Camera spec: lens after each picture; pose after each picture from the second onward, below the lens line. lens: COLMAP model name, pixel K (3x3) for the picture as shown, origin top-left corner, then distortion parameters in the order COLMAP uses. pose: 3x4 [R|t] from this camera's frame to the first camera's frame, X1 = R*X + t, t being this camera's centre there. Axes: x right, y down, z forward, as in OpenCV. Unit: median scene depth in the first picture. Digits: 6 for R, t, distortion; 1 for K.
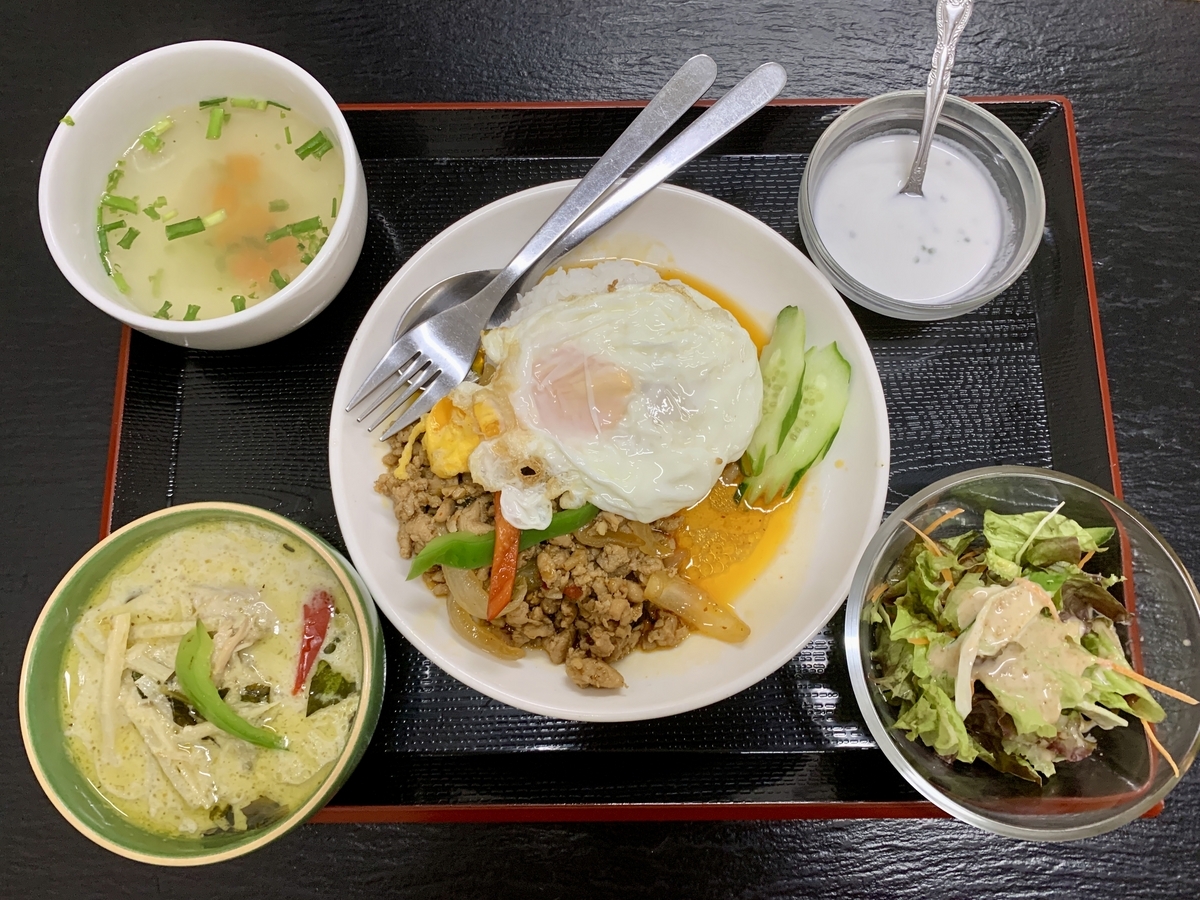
lens RADIAL K [[954.4, 0, 600.0], [0, 954.4, 450.0], [0, 0, 1]] dist [0.086744, -0.322699]
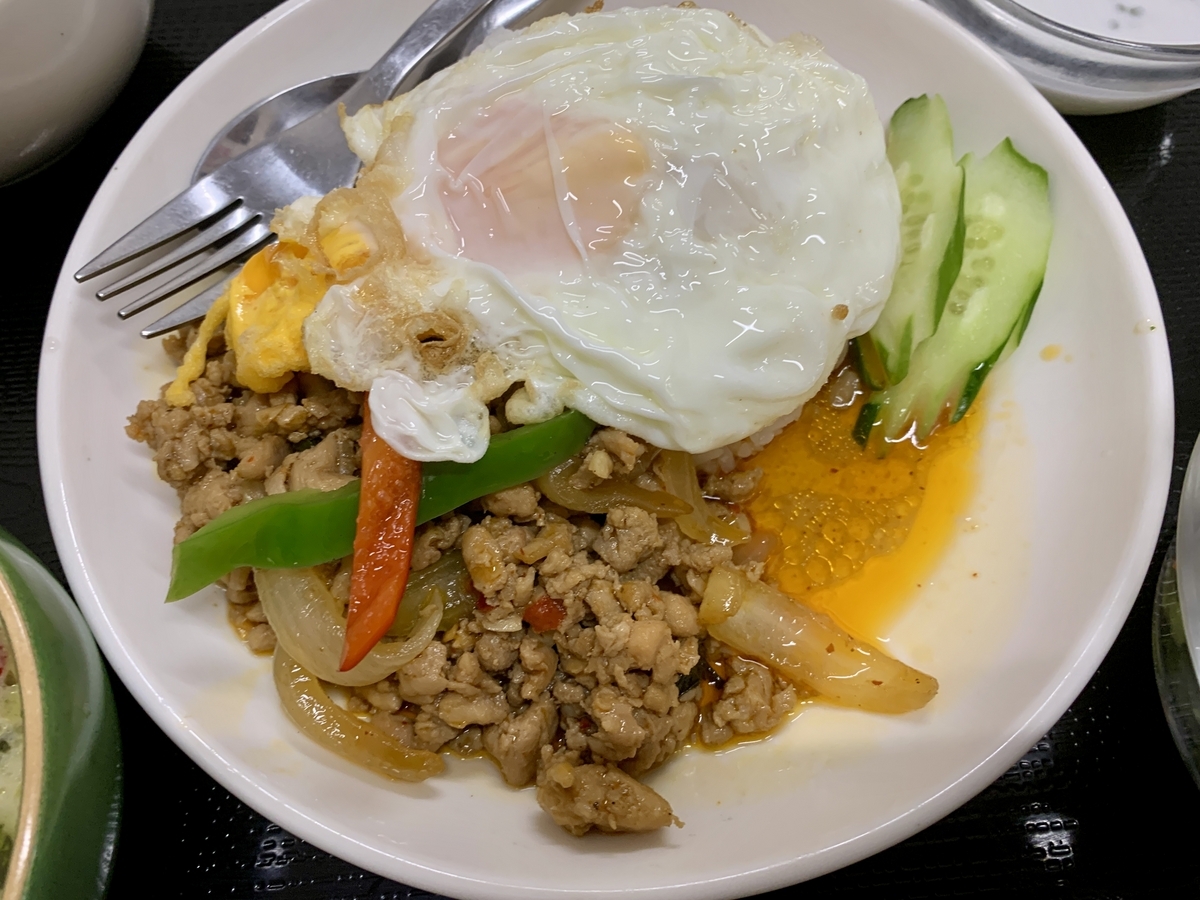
lens RADIAL K [[954.4, 0, 600.0], [0, 954.4, 450.0], [0, 0, 1]] dist [0.086744, -0.322699]
pose [[0.998252, -0.054428, 0.023033, -0.008386], [0.057720, 0.981600, -0.182014, 0.155917], [-0.012703, 0.183026, 0.983026, 0.539140]]
